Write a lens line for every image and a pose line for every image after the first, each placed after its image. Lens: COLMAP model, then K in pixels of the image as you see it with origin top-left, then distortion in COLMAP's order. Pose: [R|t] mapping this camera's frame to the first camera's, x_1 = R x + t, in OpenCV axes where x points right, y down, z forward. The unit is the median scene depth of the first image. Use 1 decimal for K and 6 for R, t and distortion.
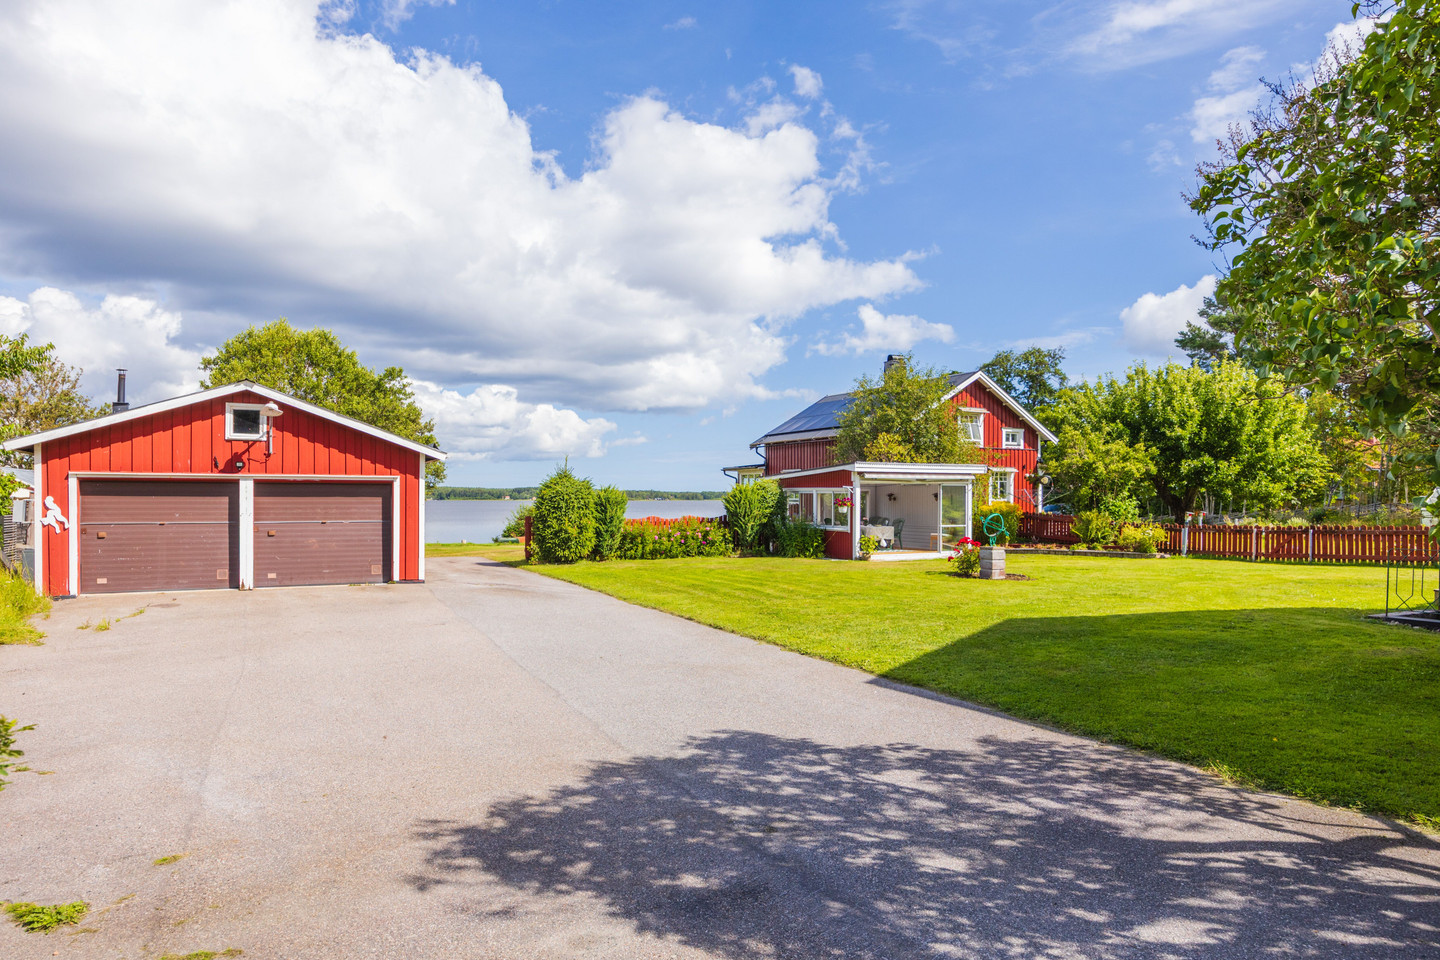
lens RADIAL K [[884.9, 0, 712.8], [0, 884.9, 484.5], [0, 0, 1]] dist [-0.037839, -0.000067]
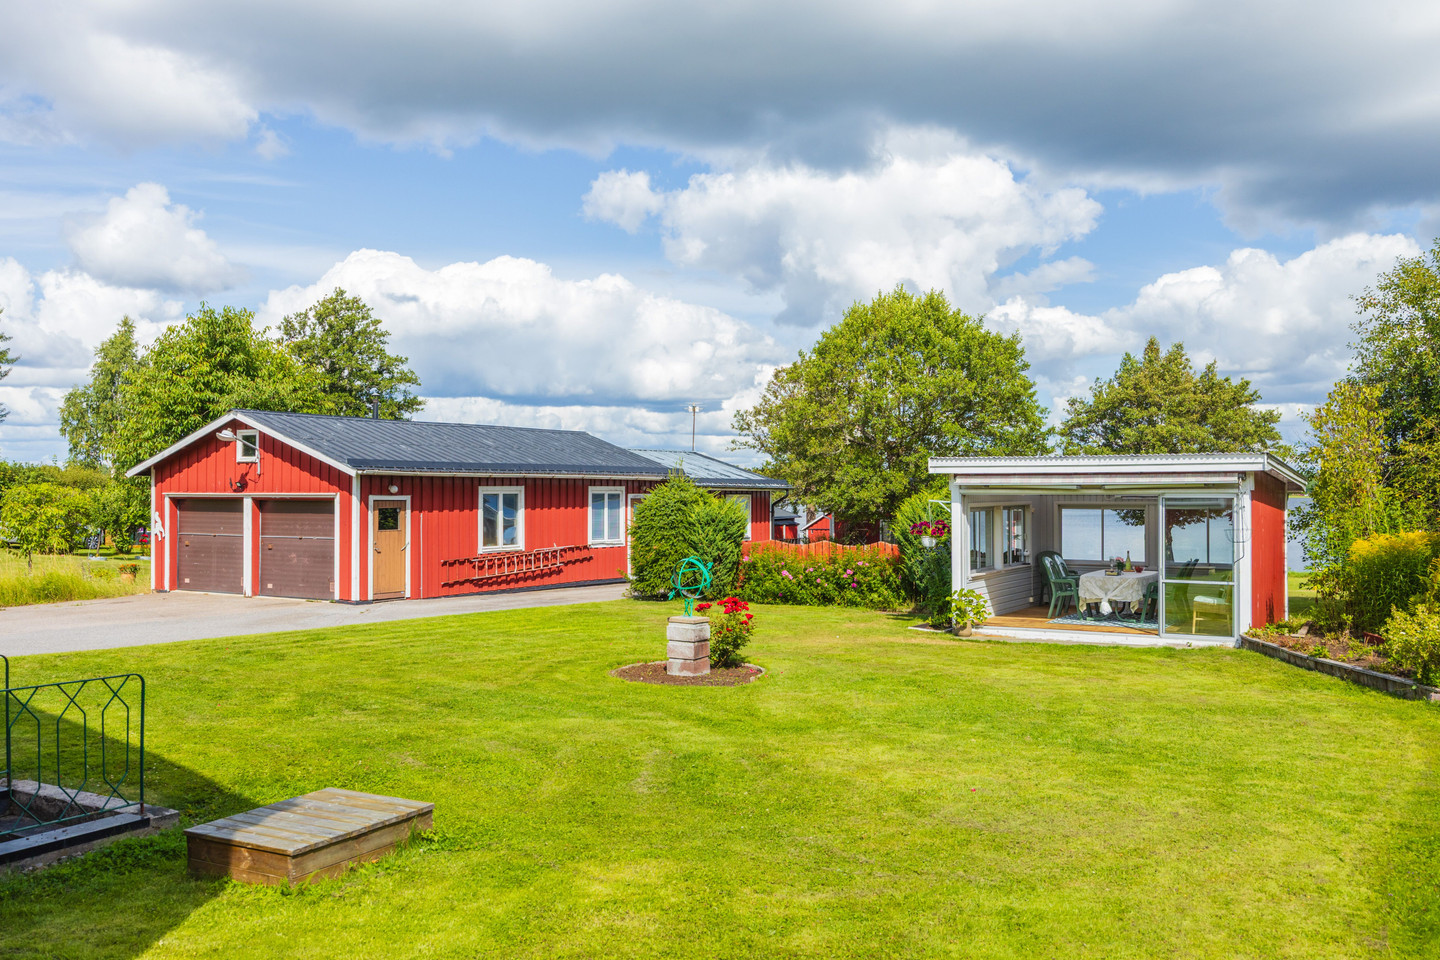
lens RADIAL K [[1255.8, 0, 720.8], [0, 1255.8, 481.3], [0, 0, 1]] dist [-0.003360, -0.000314]
pose [[0.517544, -0.013312, -0.855553, 1.150726], [0.008892, 0.999909, -0.010179, -0.004707], [0.855610, -0.002340, 0.517615, 0.685183]]
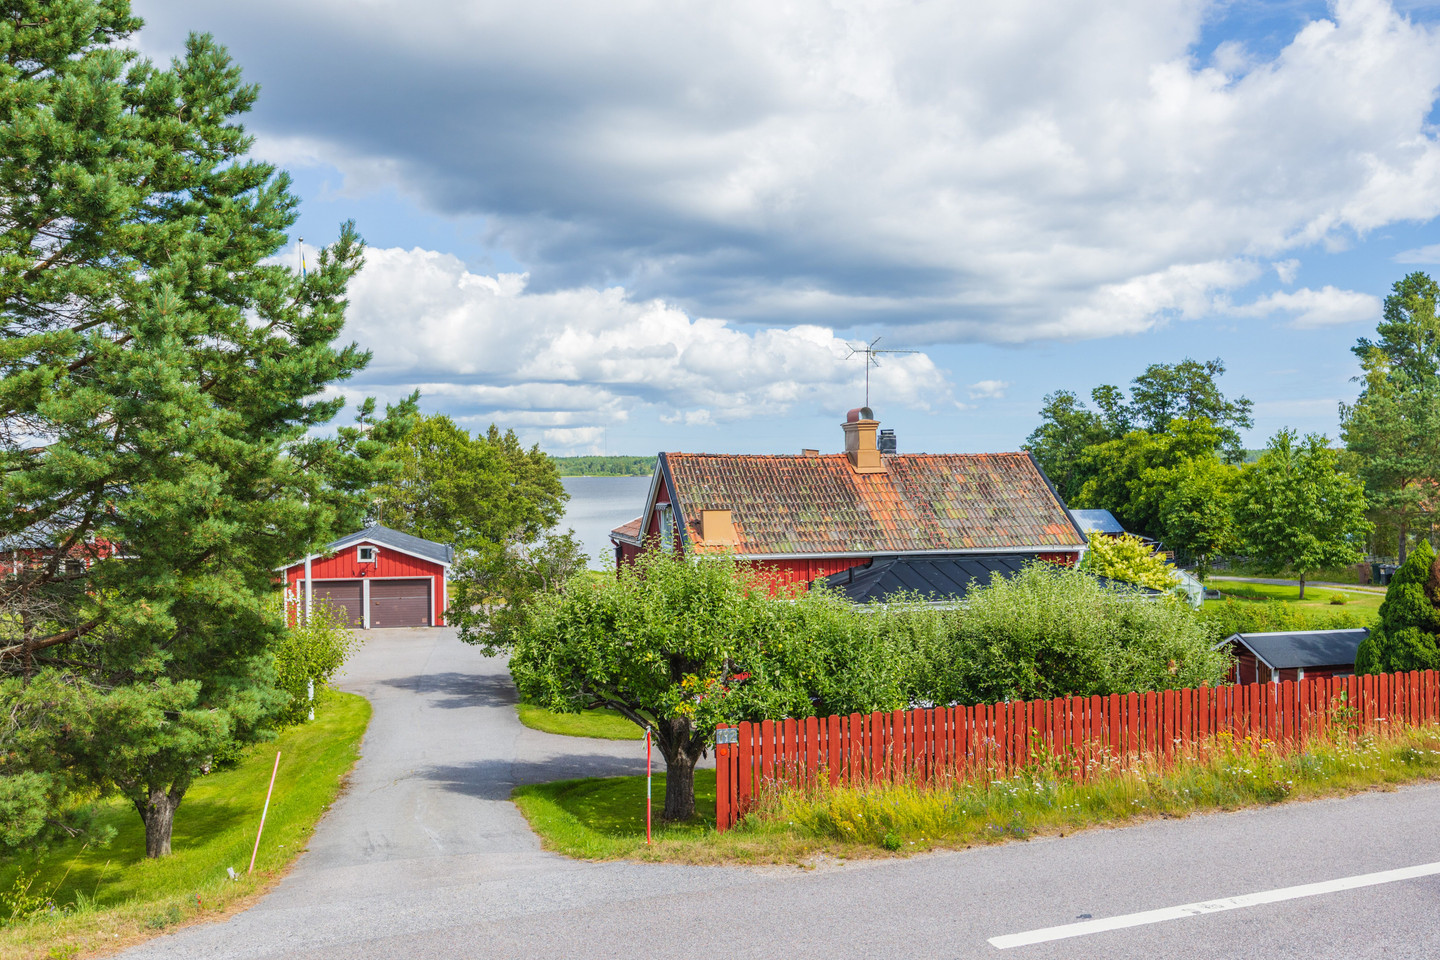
lens RADIAL K [[1345.6, 0, 726.6], [0, 1345.6, 479.4], [0, 0, 1]] dist [-0.031608, 0.000000]
pose [[0.970537, -0.003335, -0.240930, 1.176767], [0.008442, 0.999761, 0.020167, -0.321537], [0.240805, -0.021607, 0.970333, -2.081619]]
